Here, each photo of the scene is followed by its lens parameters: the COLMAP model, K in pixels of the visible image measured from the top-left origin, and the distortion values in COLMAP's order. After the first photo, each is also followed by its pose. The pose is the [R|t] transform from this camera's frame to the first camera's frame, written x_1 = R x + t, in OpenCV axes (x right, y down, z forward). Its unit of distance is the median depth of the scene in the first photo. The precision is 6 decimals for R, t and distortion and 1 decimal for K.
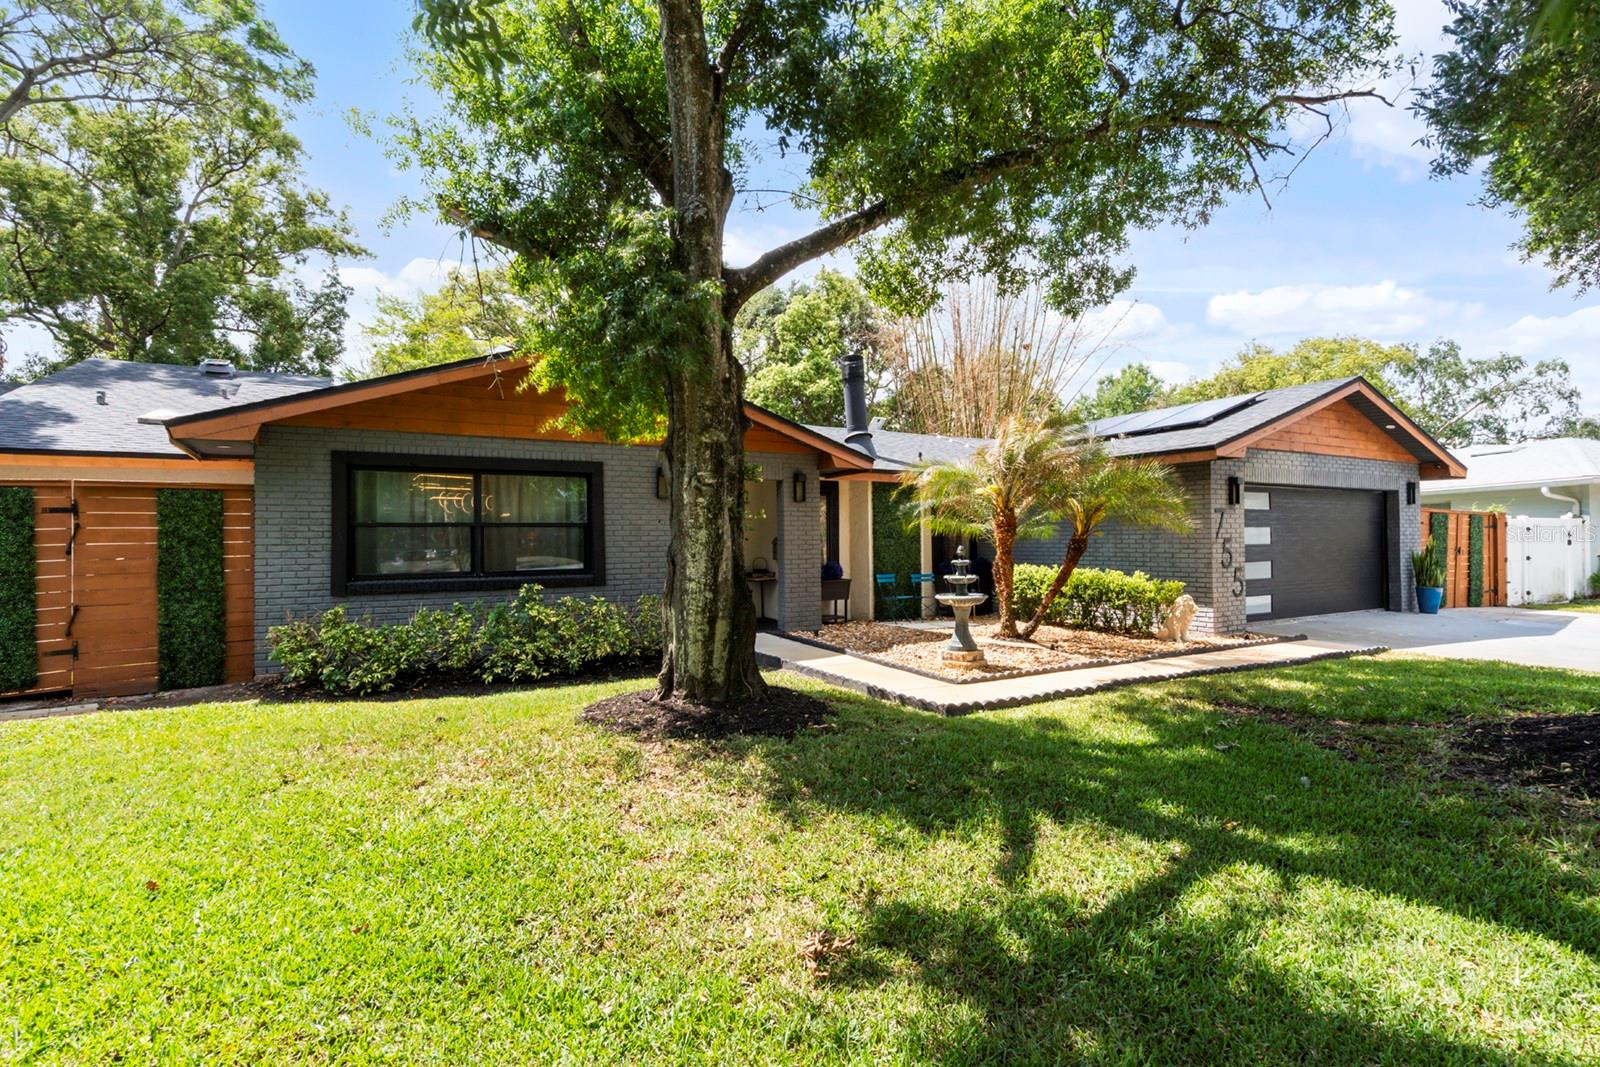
lens RADIAL K [[765.2, 0, 789.0], [0, 765.2, 529.8], [0, 0, 1]] dist [-0.004812, -0.000172]
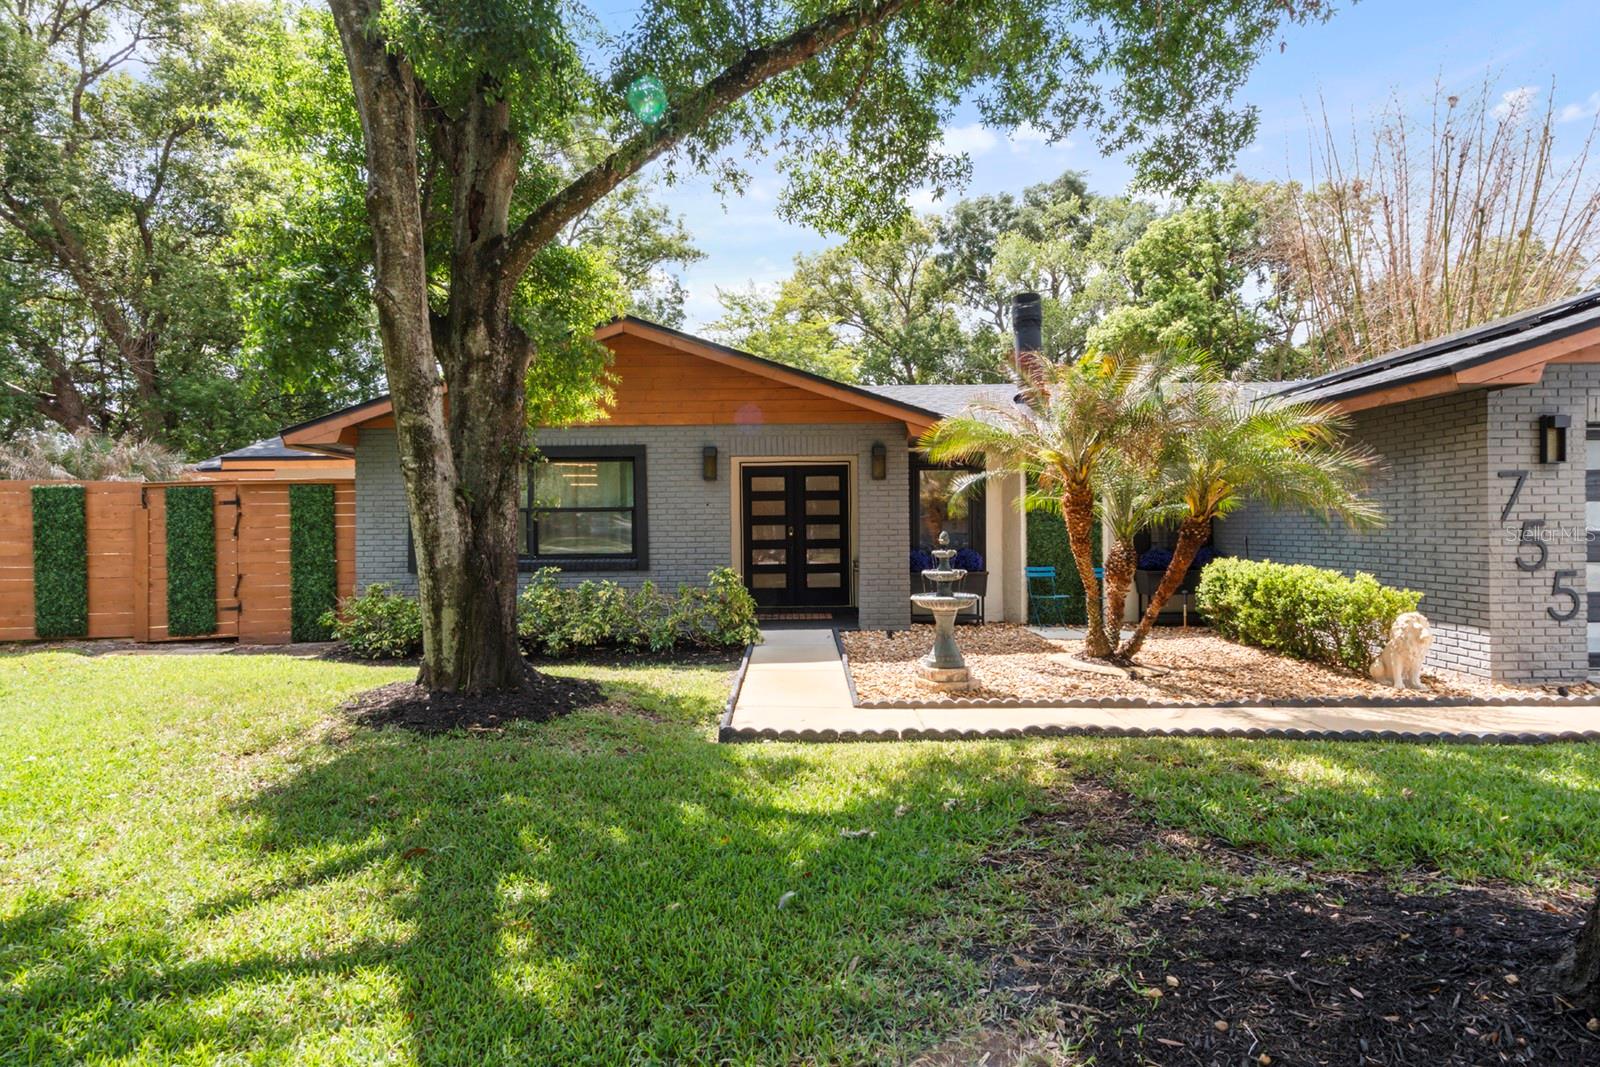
lens RADIAL K [[824.8, 0, 798.3], [0, 824.8, 533.2], [0, 0, 1]] dist [0.001291, 0.000248]
pose [[0.863947, 0.005532, -0.503552, 0.496997], [0.008218, 0.999652, 0.025082, -0.000081], [0.503515, -0.025808, 0.863601, 0.195956]]
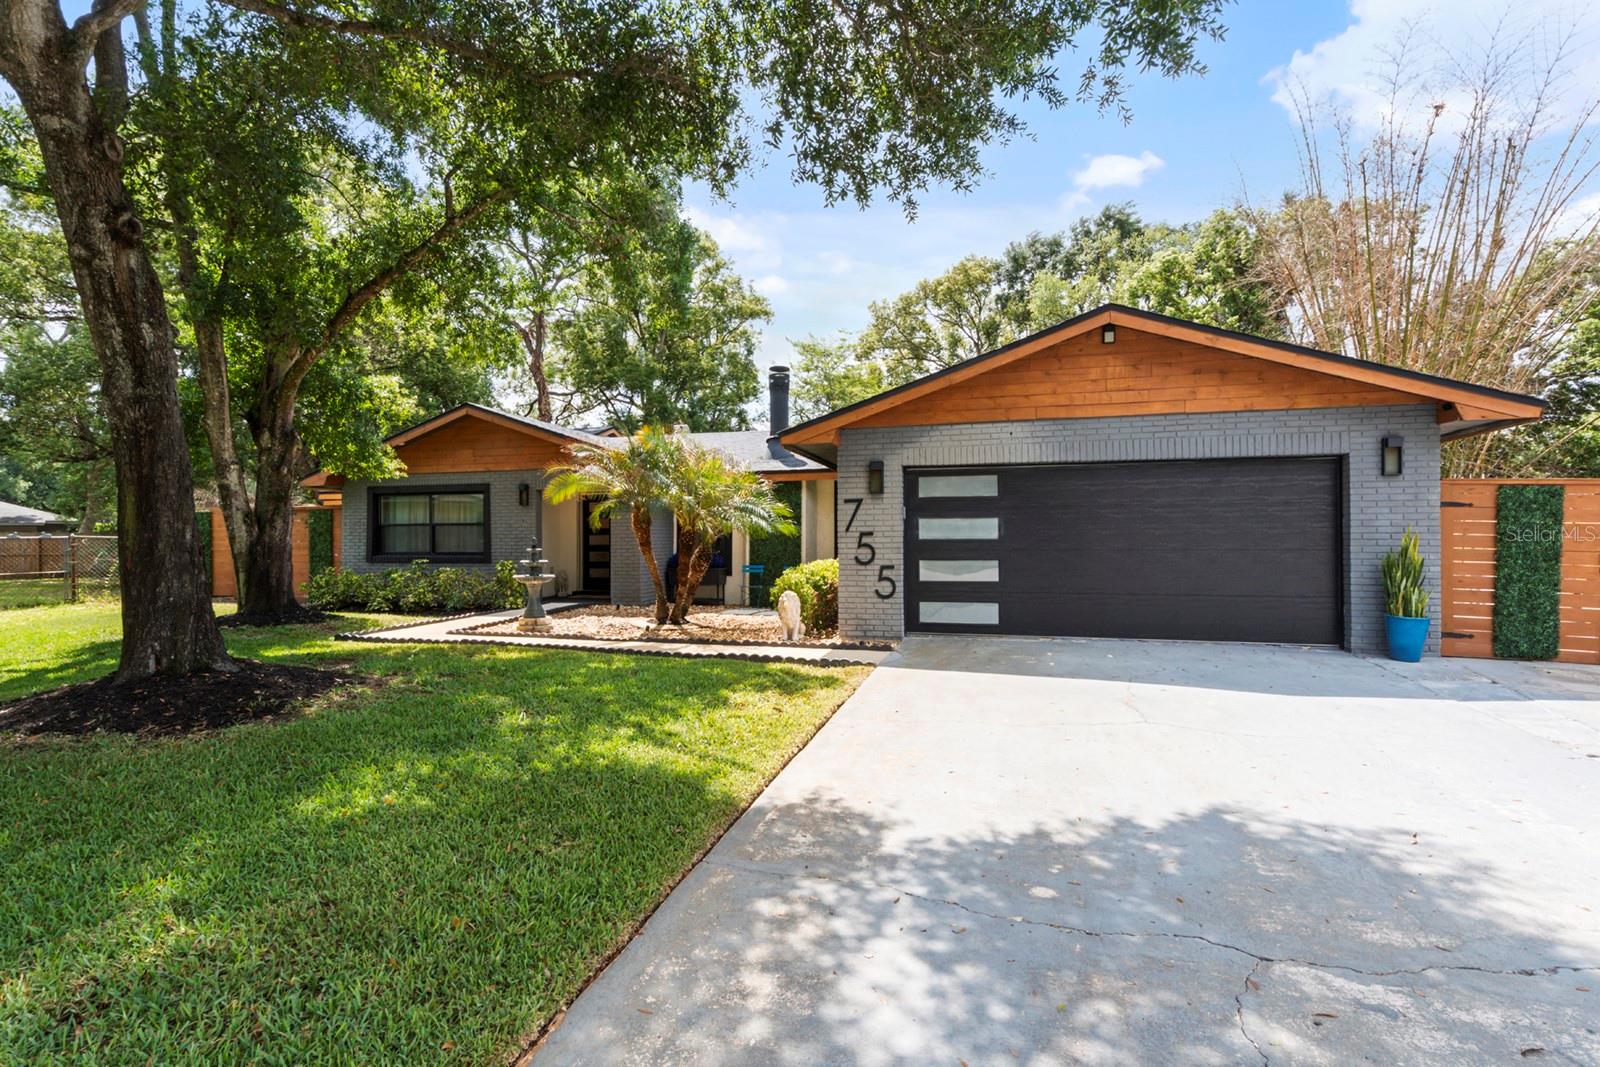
lens RADIAL K [[765.2, 0, 802.1], [0, 765.2, 540.1], [0, 0, 1]] dist [-0.004812, -0.000172]
pose [[0.698455, 0.007754, -0.715612, 1.426166], [0.007267, 0.999813, 0.017927, 0.005343], [0.715617, -0.017721, 0.698268, 0.400624]]
